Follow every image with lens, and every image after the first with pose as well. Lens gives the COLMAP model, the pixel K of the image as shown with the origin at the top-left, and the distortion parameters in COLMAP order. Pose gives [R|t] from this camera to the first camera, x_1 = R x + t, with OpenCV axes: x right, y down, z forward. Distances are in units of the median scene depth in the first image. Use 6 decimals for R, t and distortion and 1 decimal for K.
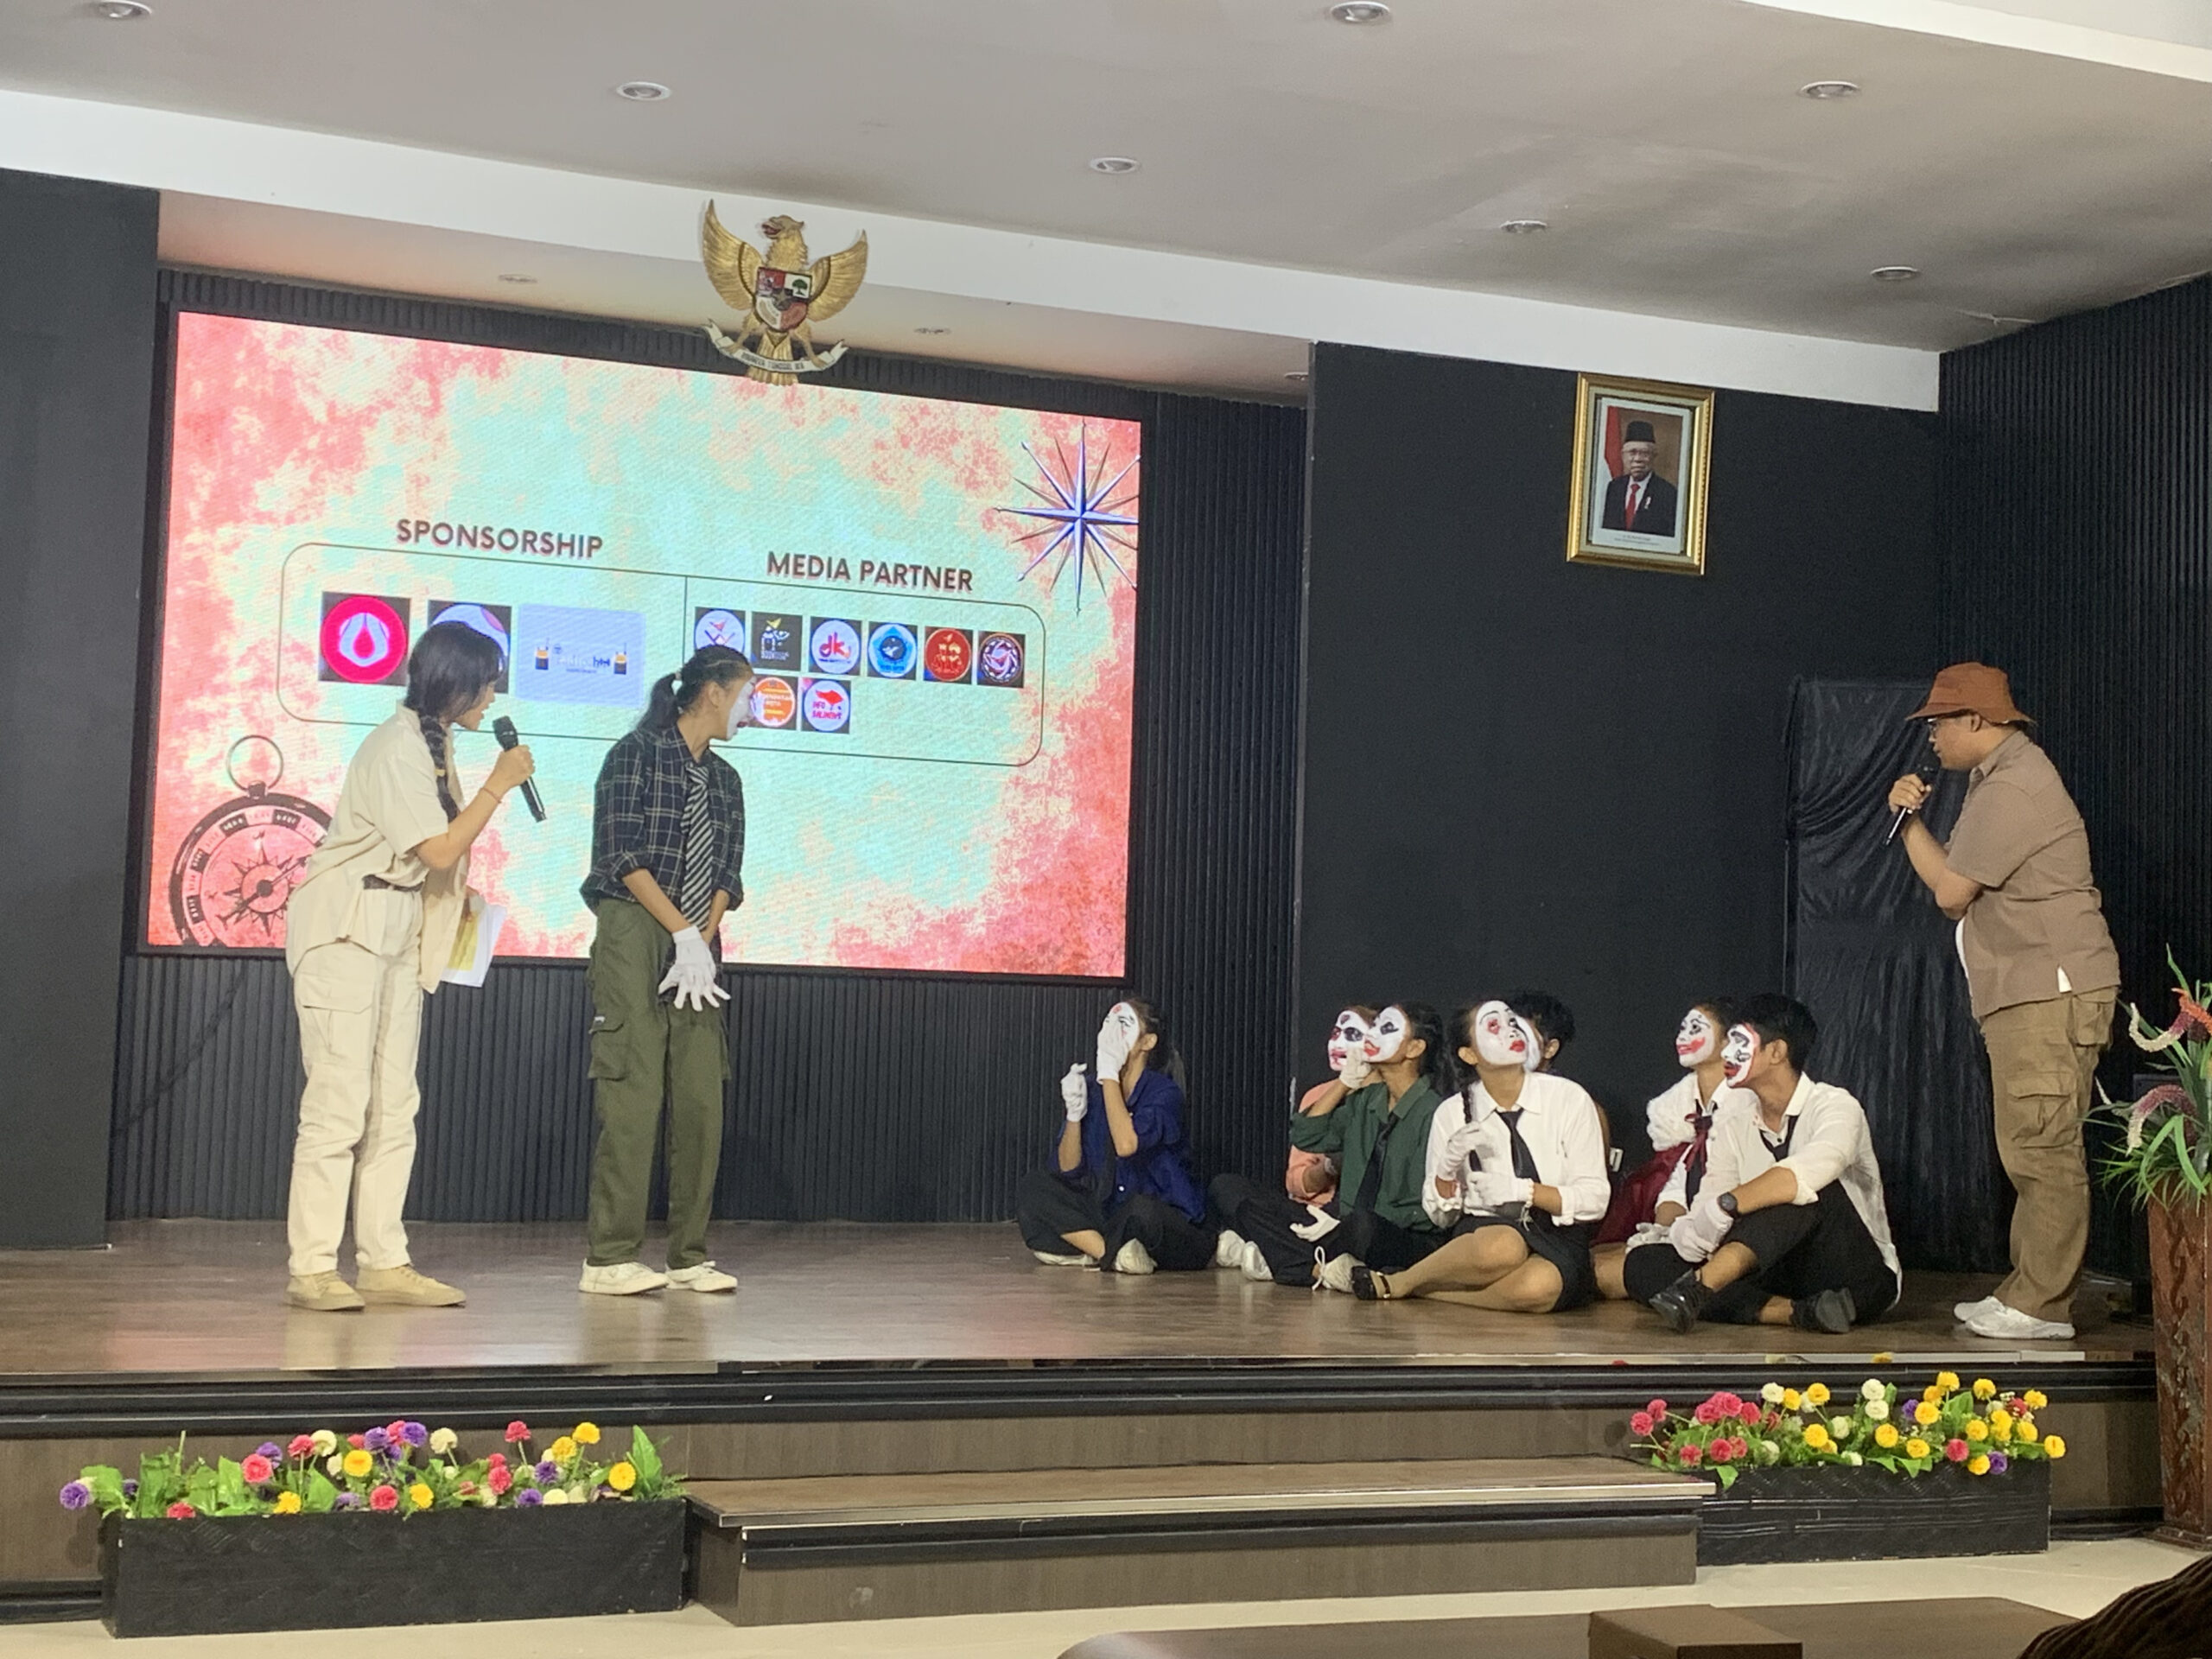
lens RADIAL K [[3215.5, 0, 1124.6], [0, 3215.5, 786.1], [0, 0, 1]] dist [0.045503, 0.000000]
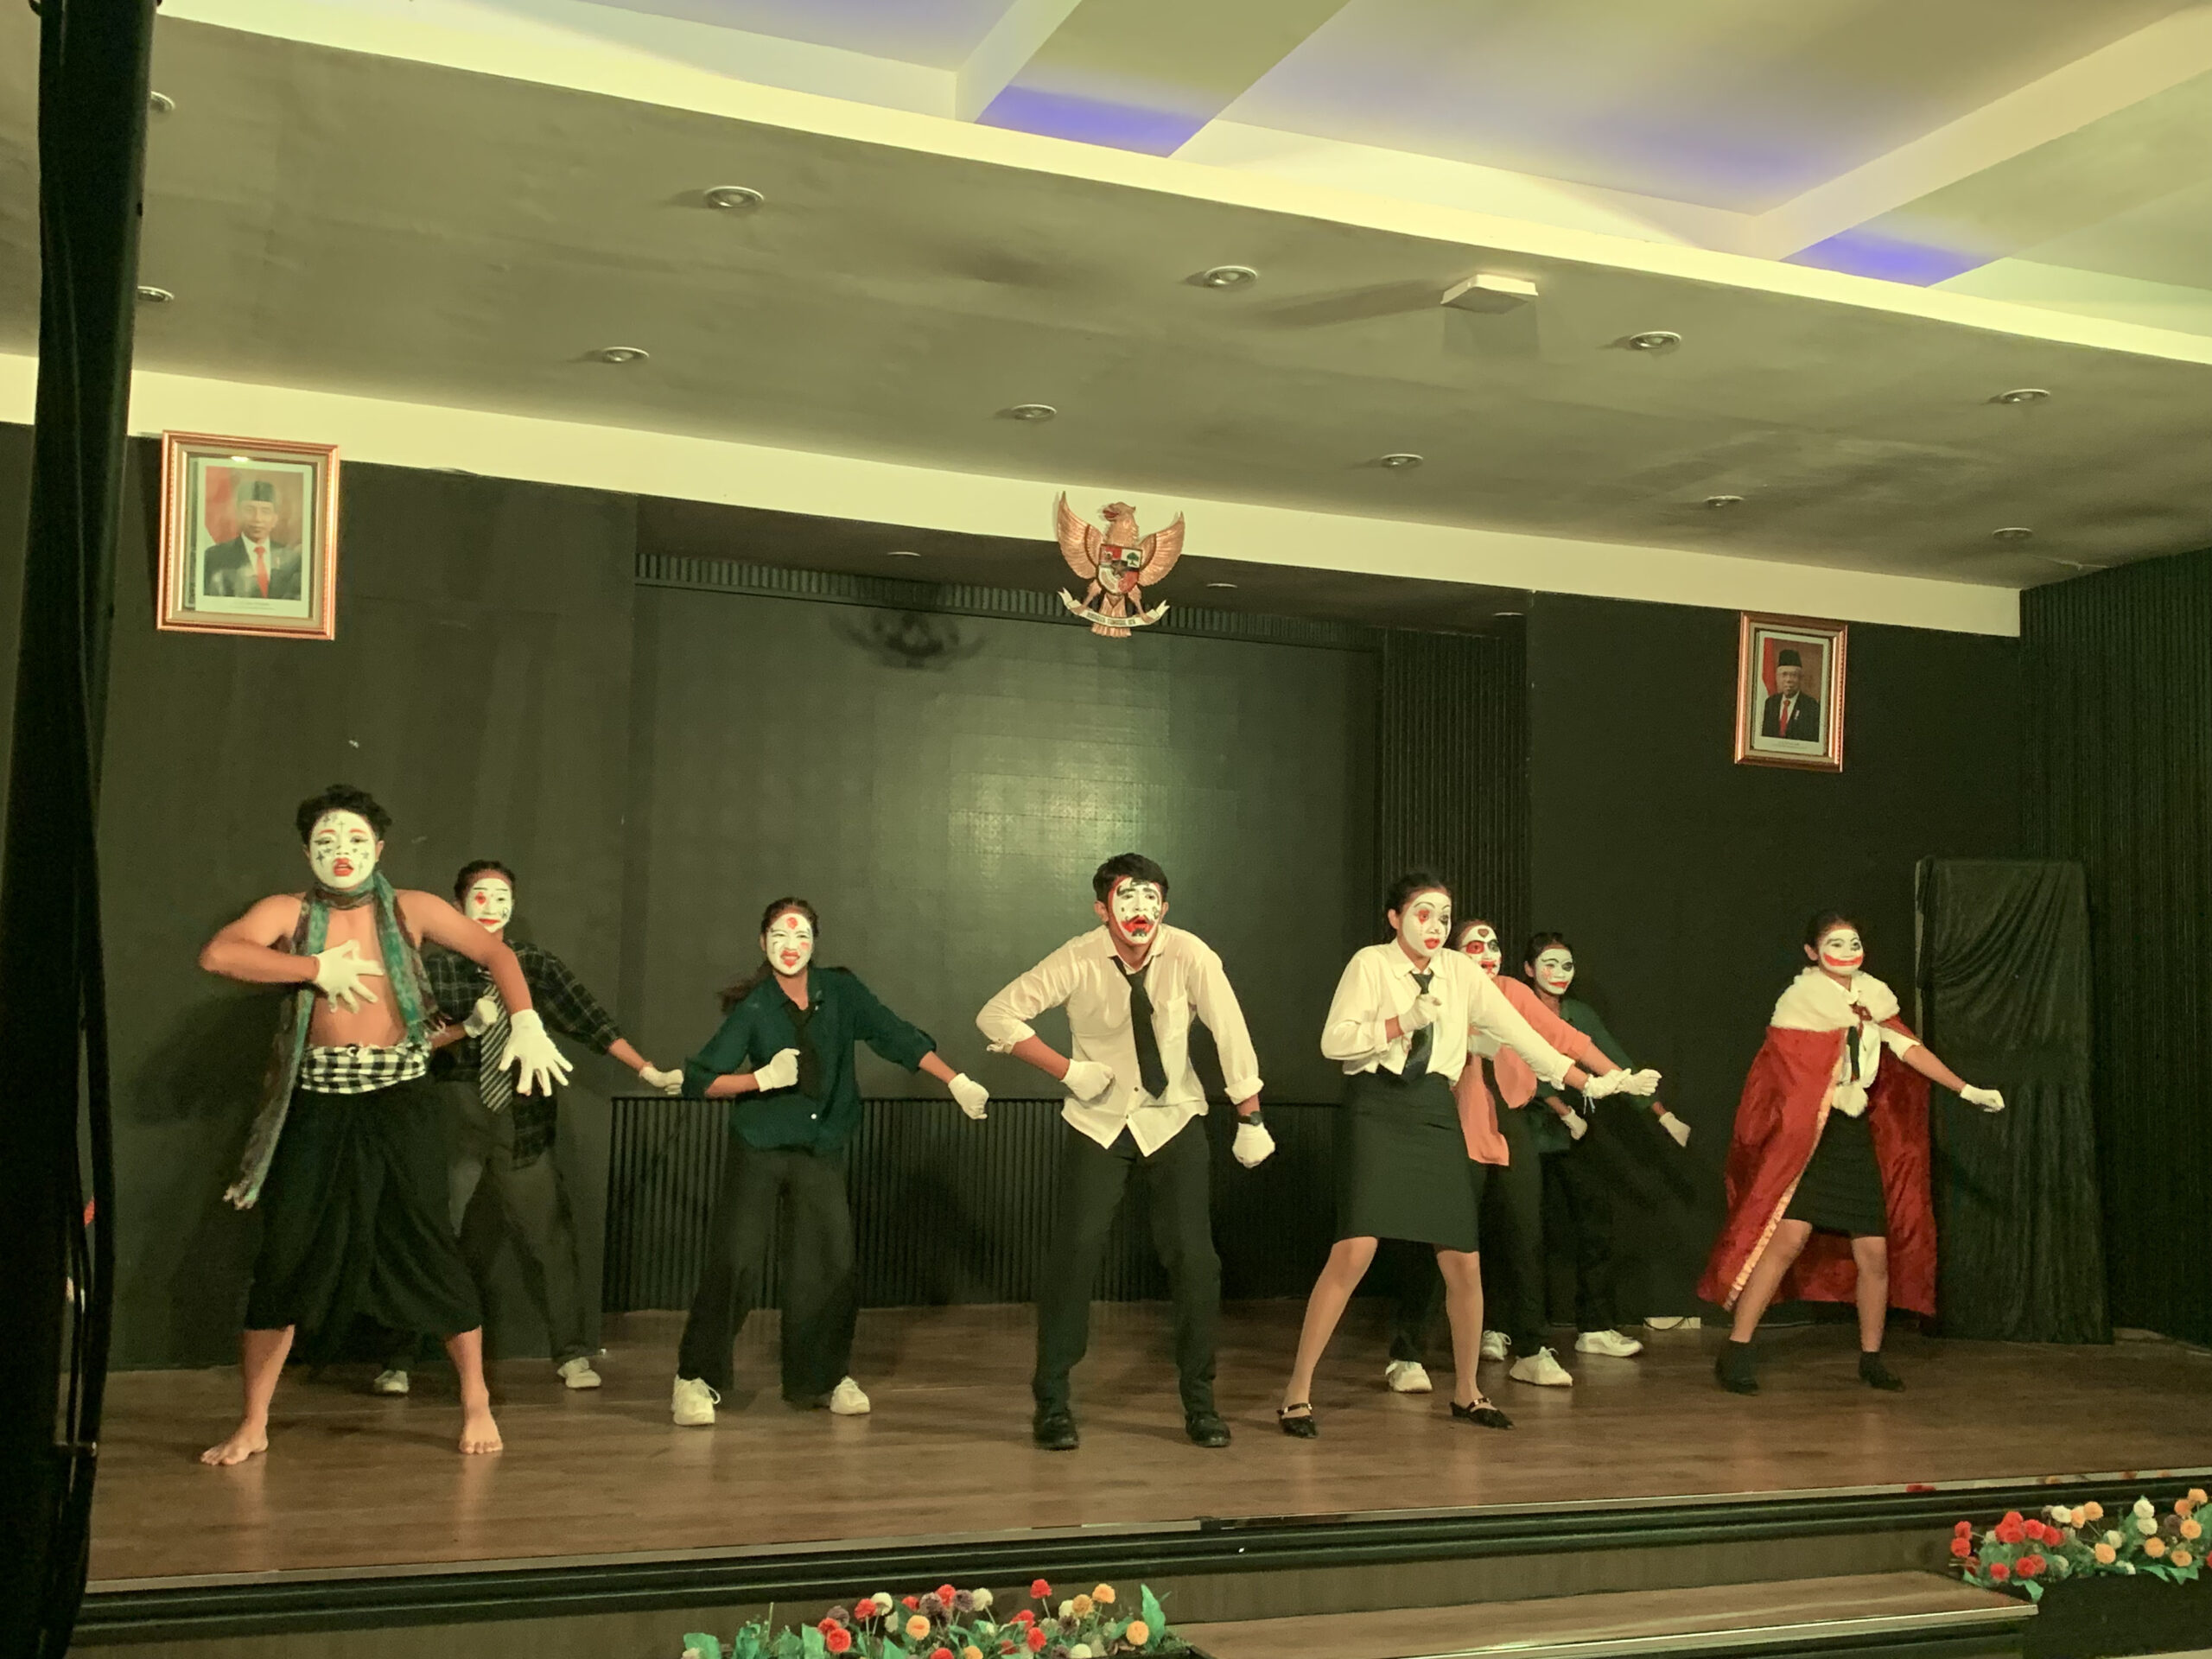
lens RADIAL K [[2377.7, 0, 1111.8], [0, 2377.7, 832.4], [0, 0, 1]] dist [-0.001614, 0.000000]
pose [[0.999468, -0.012090, -0.030307, -0.080237], [0.011663, 0.999831, -0.014238, -0.035873], [0.030474, 0.013877, 0.999439, 0.085748]]
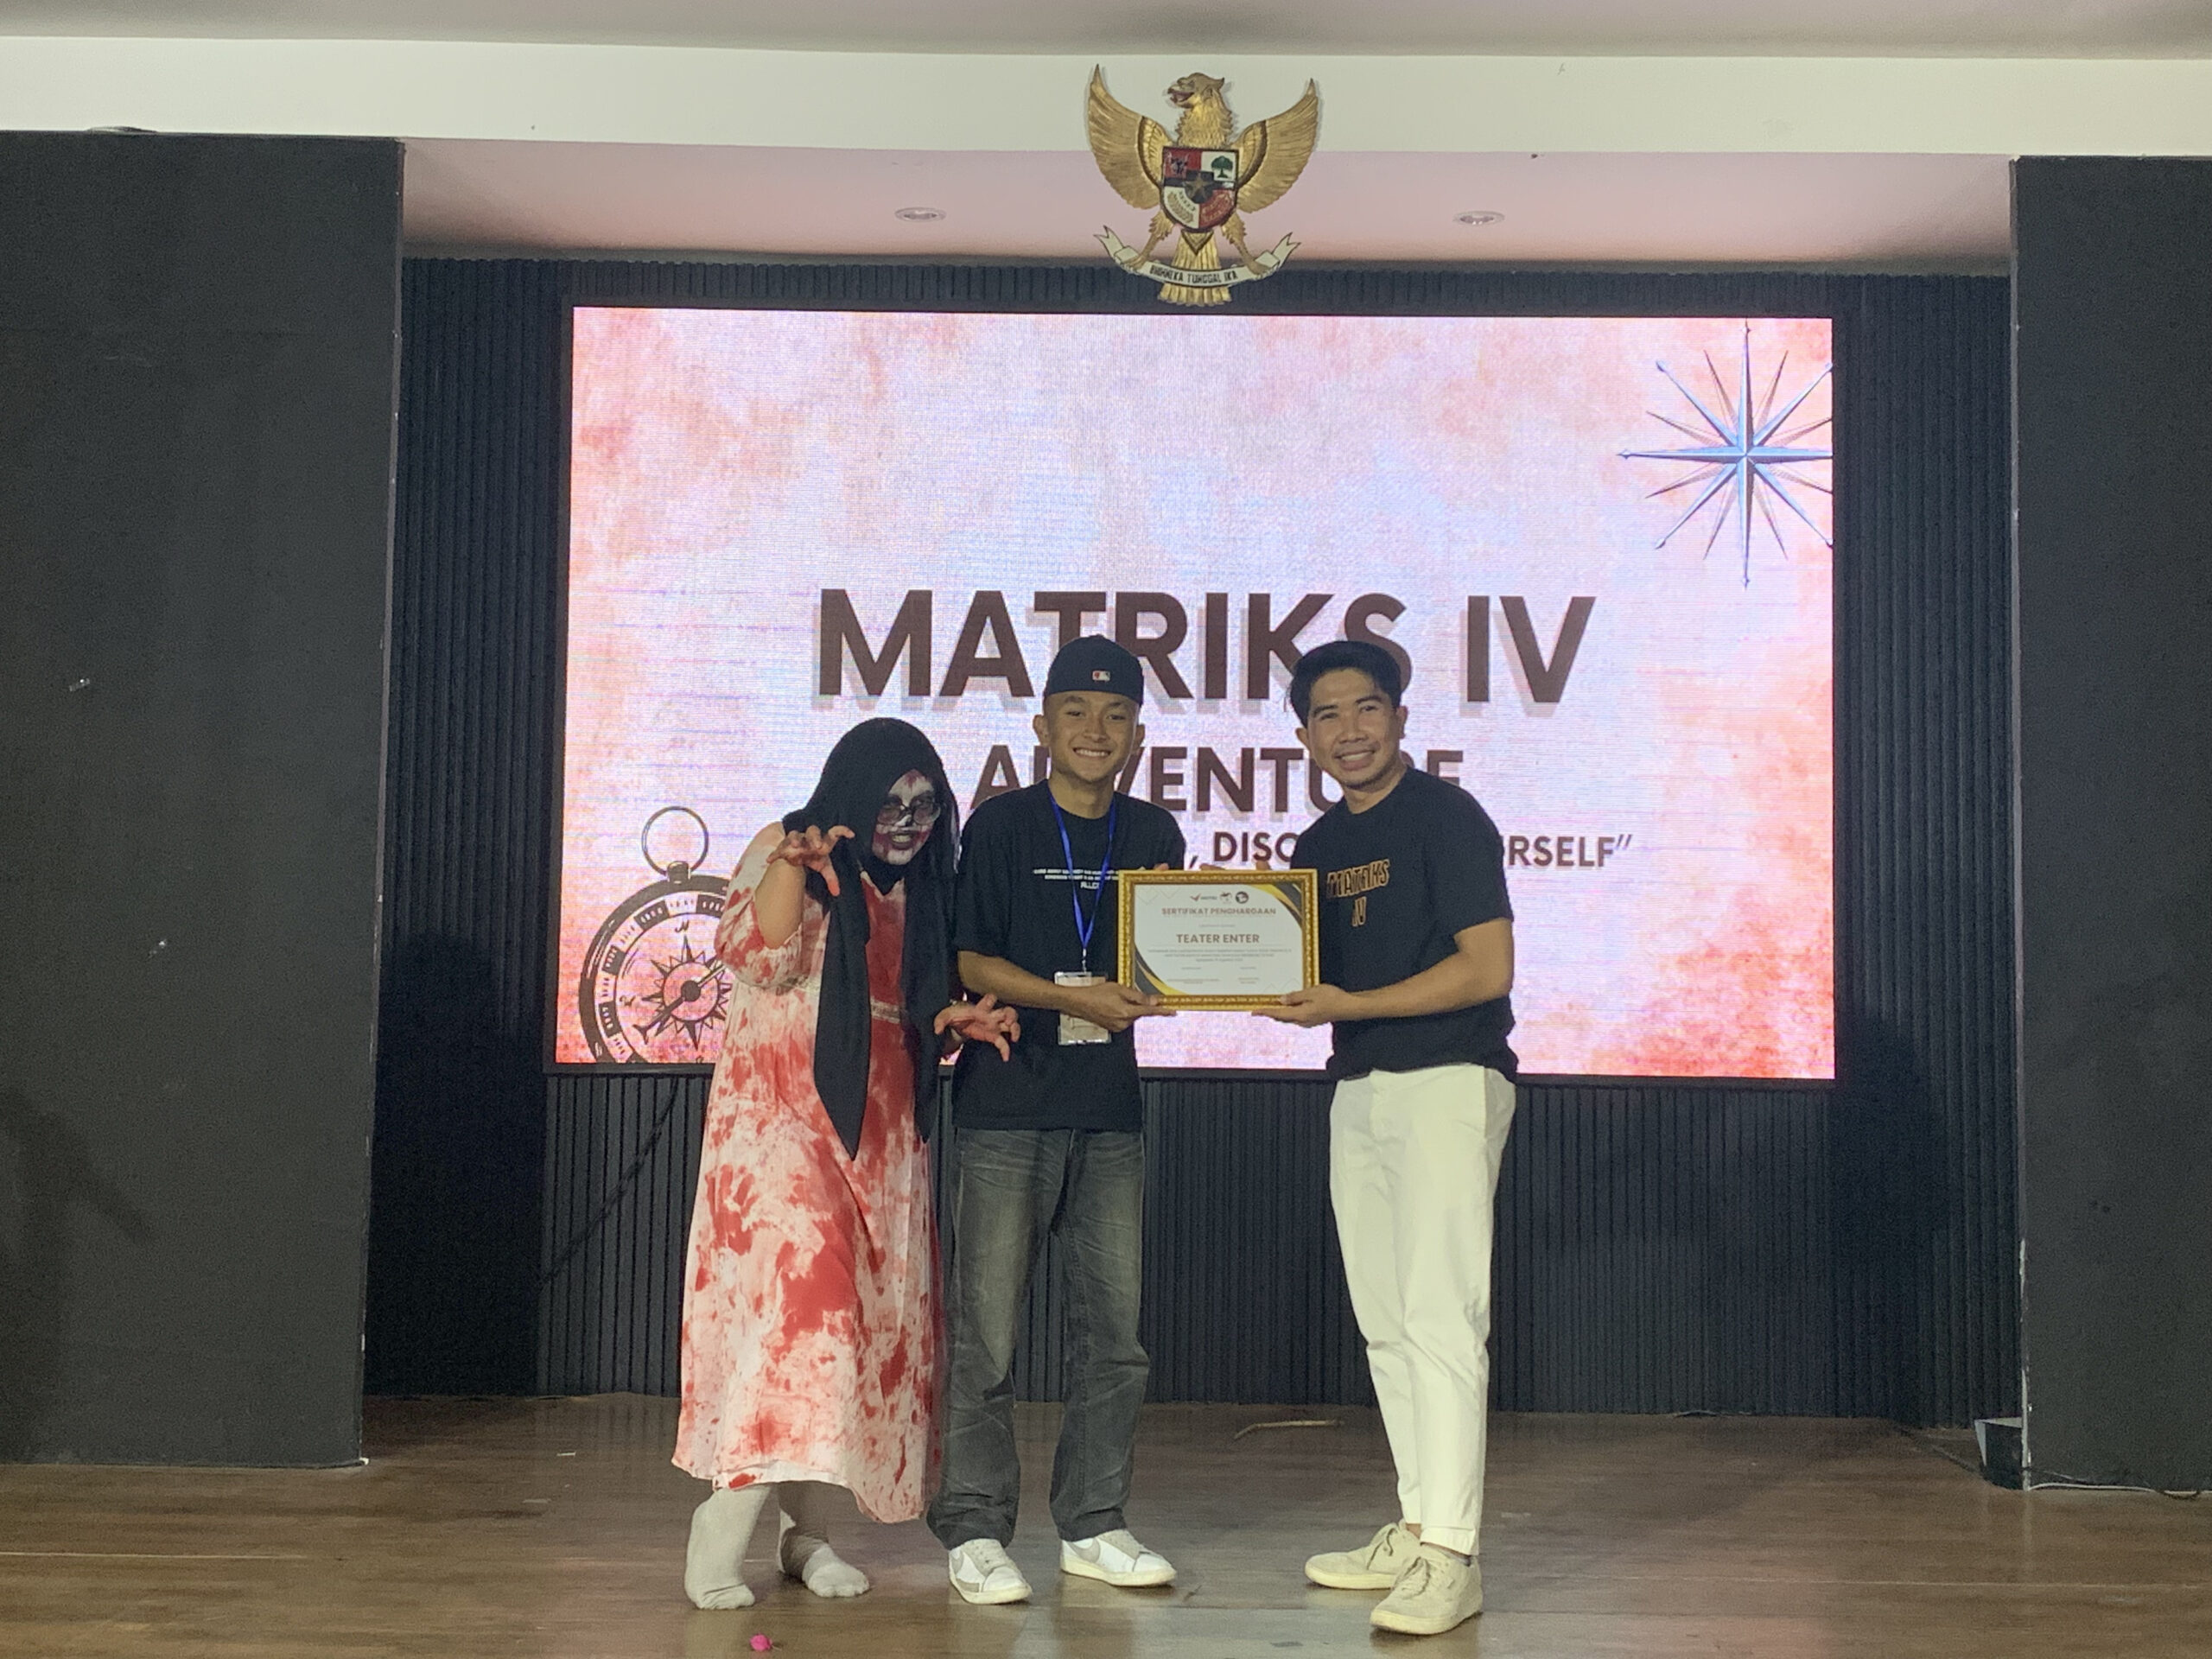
lens RADIAL K [[2824.3, 0, 1102.8], [0, 2824.3, 808.9], [0, 0, 1]] dist [0.133395, 0.000000]
pose [[0.908775, -0.046098, -0.414733, 0.133799], [0.045361, 0.998903, -0.011634, -0.001796], [0.414814, -0.008239, 0.909869, 0.383188]]
